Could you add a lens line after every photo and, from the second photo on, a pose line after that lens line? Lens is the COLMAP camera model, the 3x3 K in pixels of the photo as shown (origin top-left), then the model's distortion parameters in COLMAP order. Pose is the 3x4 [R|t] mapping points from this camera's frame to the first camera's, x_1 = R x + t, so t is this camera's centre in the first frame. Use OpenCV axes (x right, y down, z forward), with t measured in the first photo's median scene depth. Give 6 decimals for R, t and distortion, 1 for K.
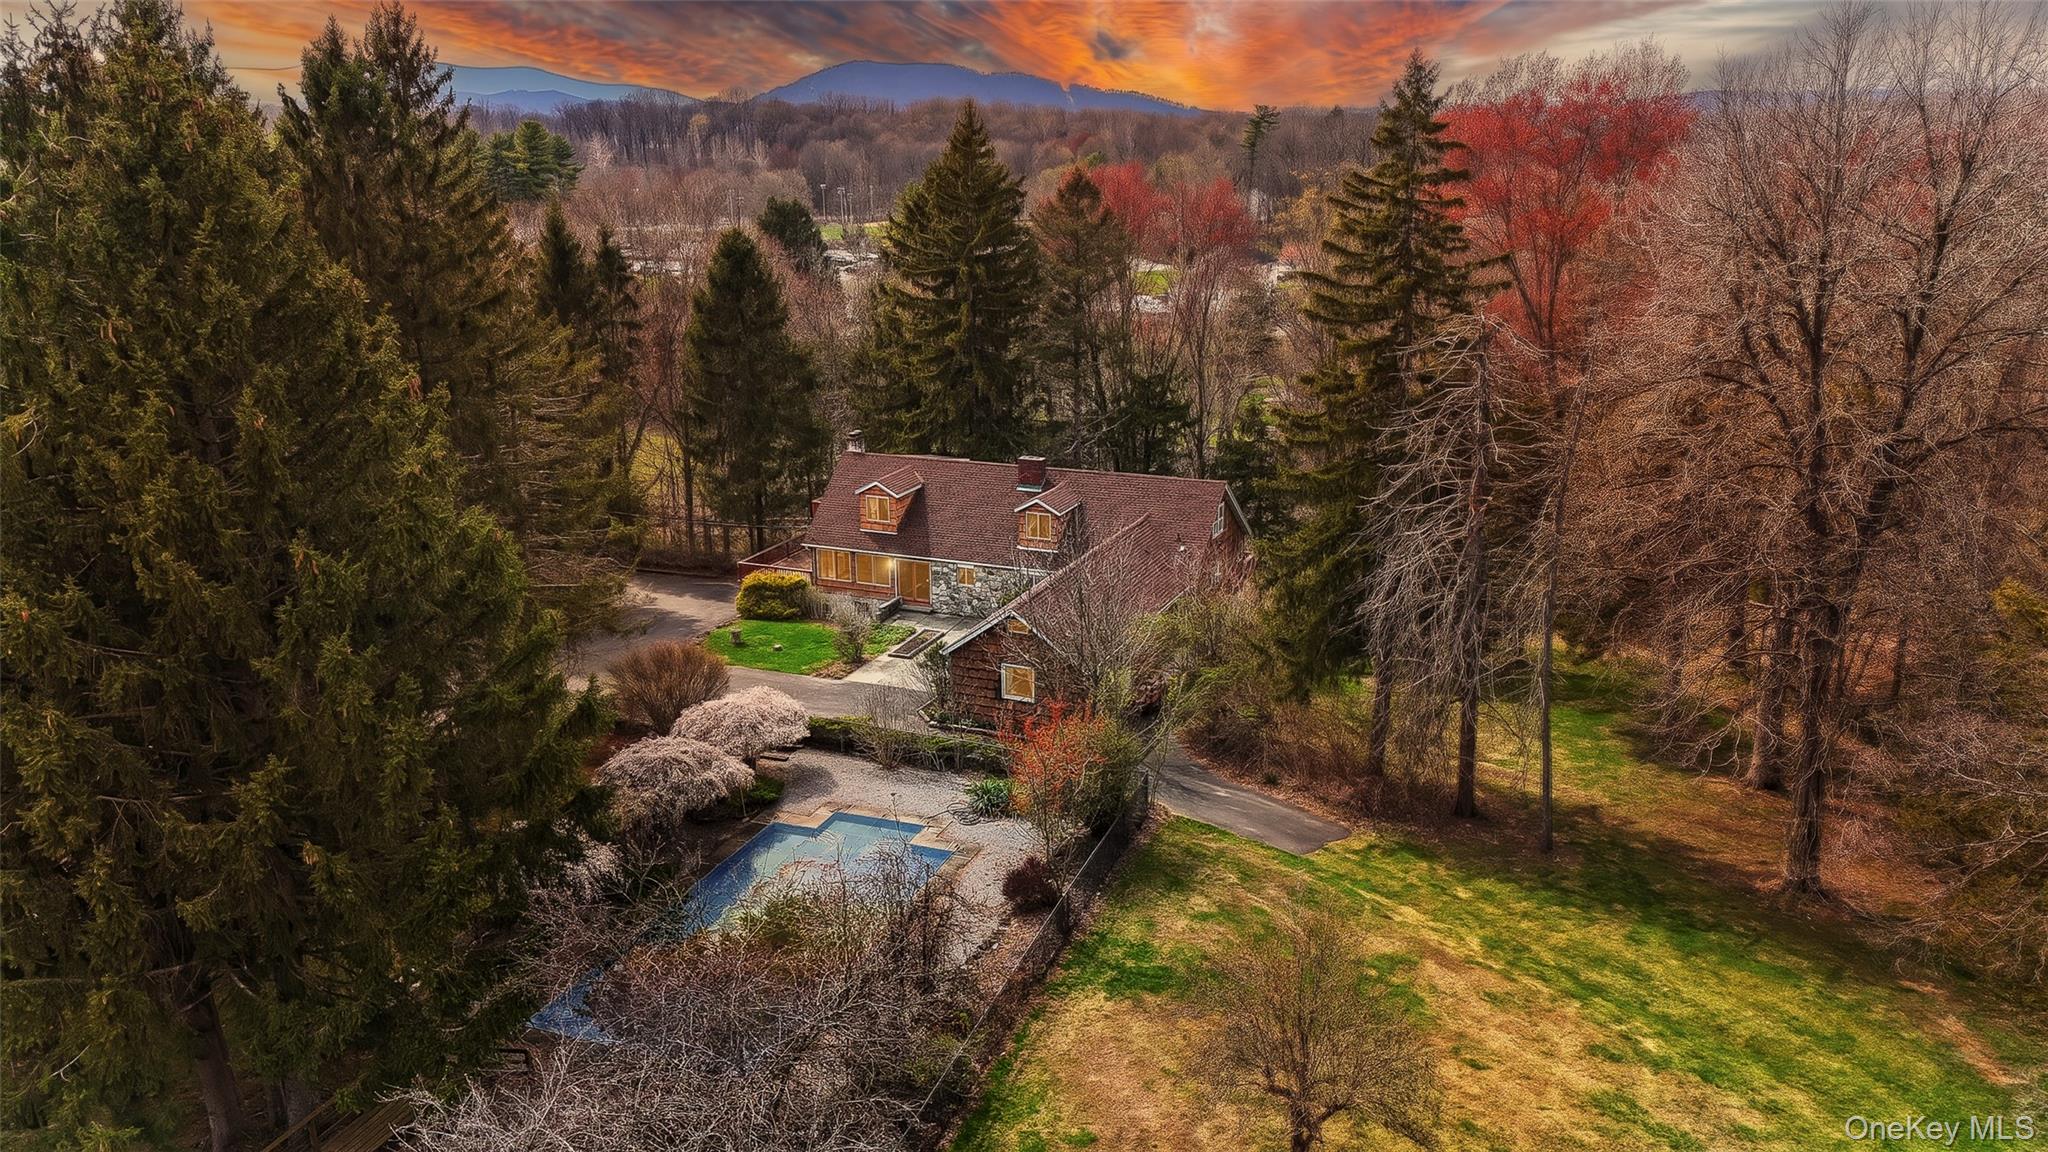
lens RADIAL K [[1471.2, 0, 1024.0], [0, 1471.2, 576.0], [0, 0, 1]] dist [0.153206, -0.318254]
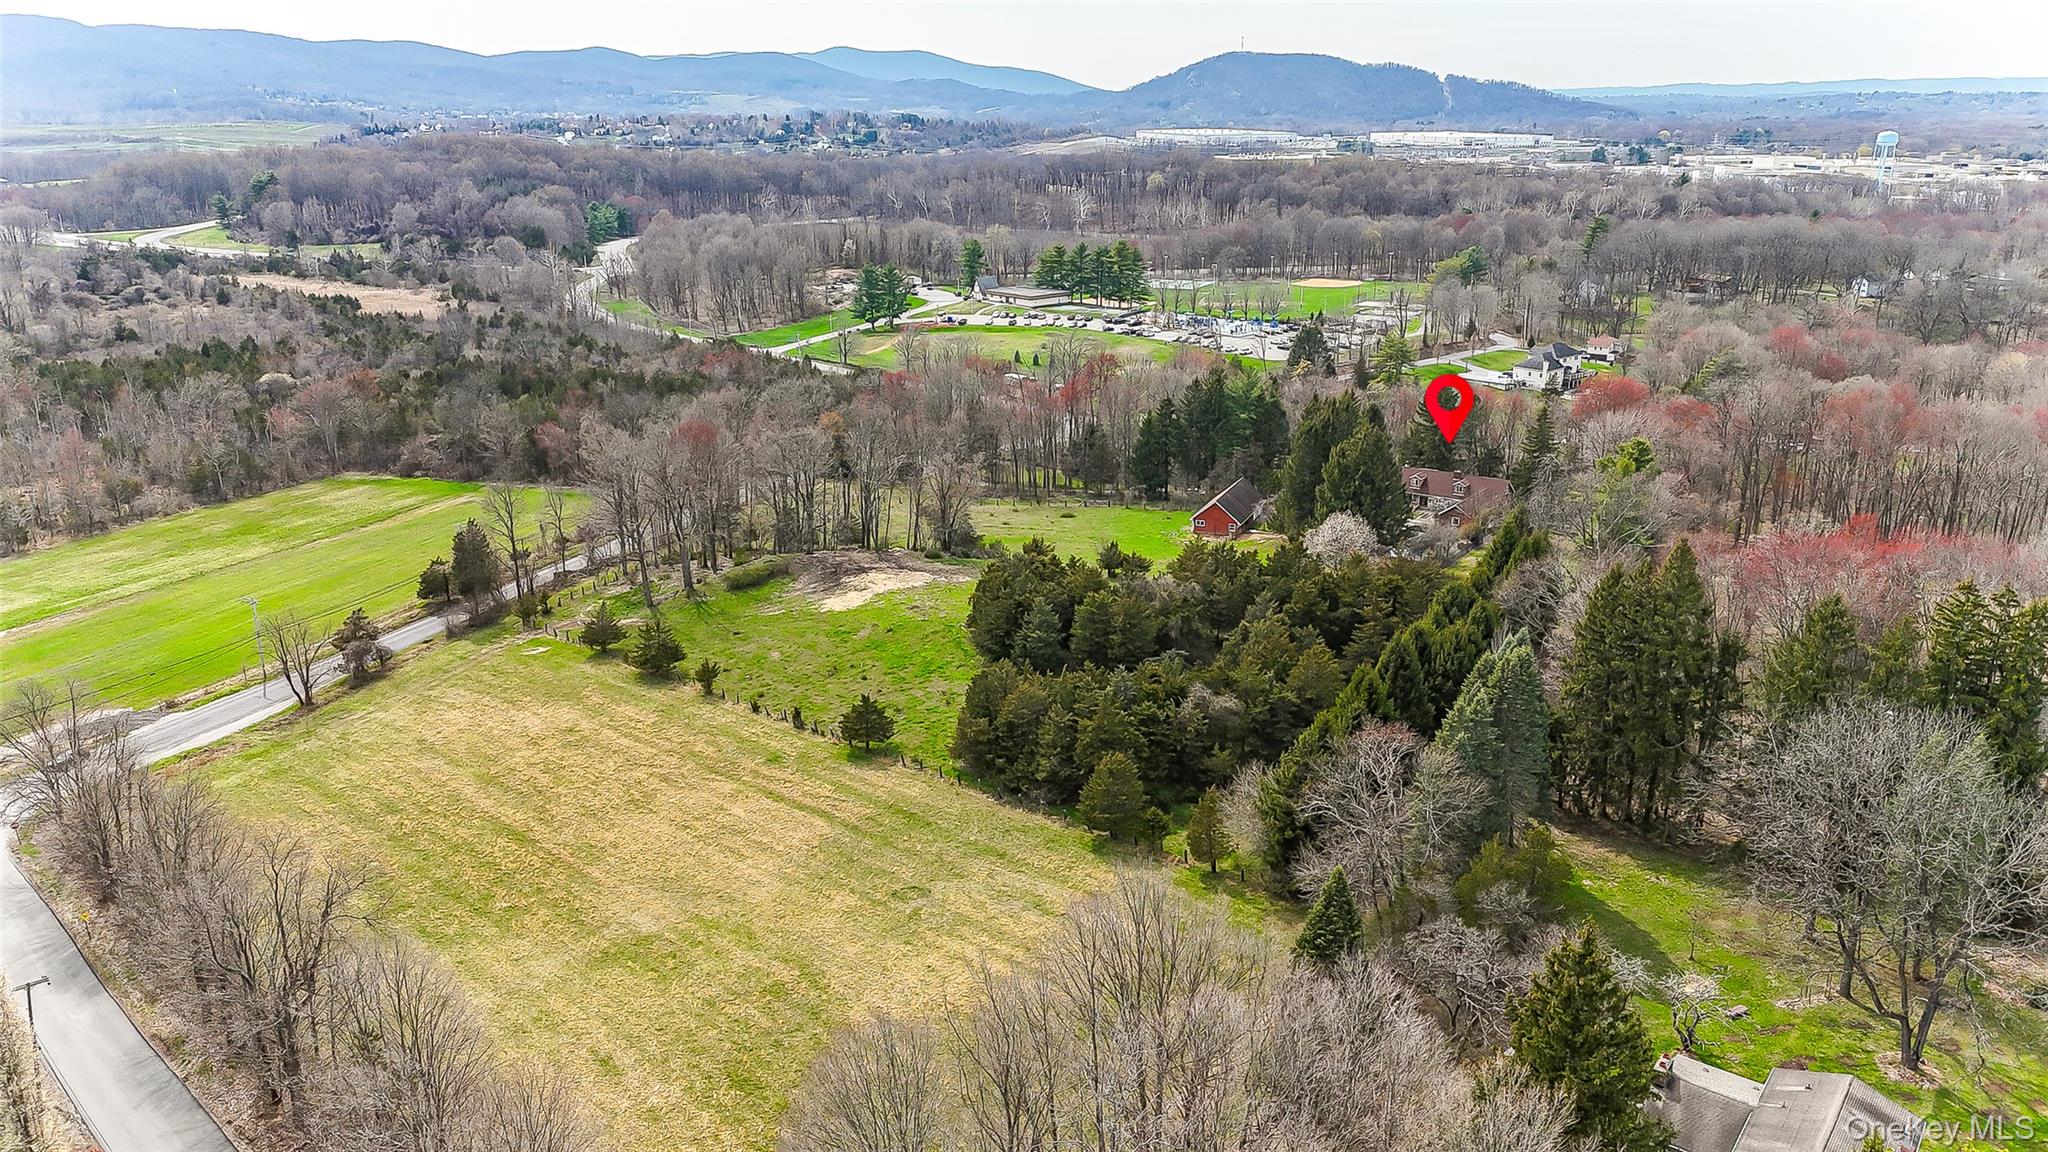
lens RADIAL K [[1471.2, 0, 1024.0], [0, 1471.2, 576.0], [0, 0, 1]] dist [0.153206, -0.318254]
pose [[0.972118, 0.068094, -0.224387, -0.188452], [-0.065443, 0.997671, 0.019240, 0.176141], [0.225175, -0.004019, 0.974310, -2.801193]]
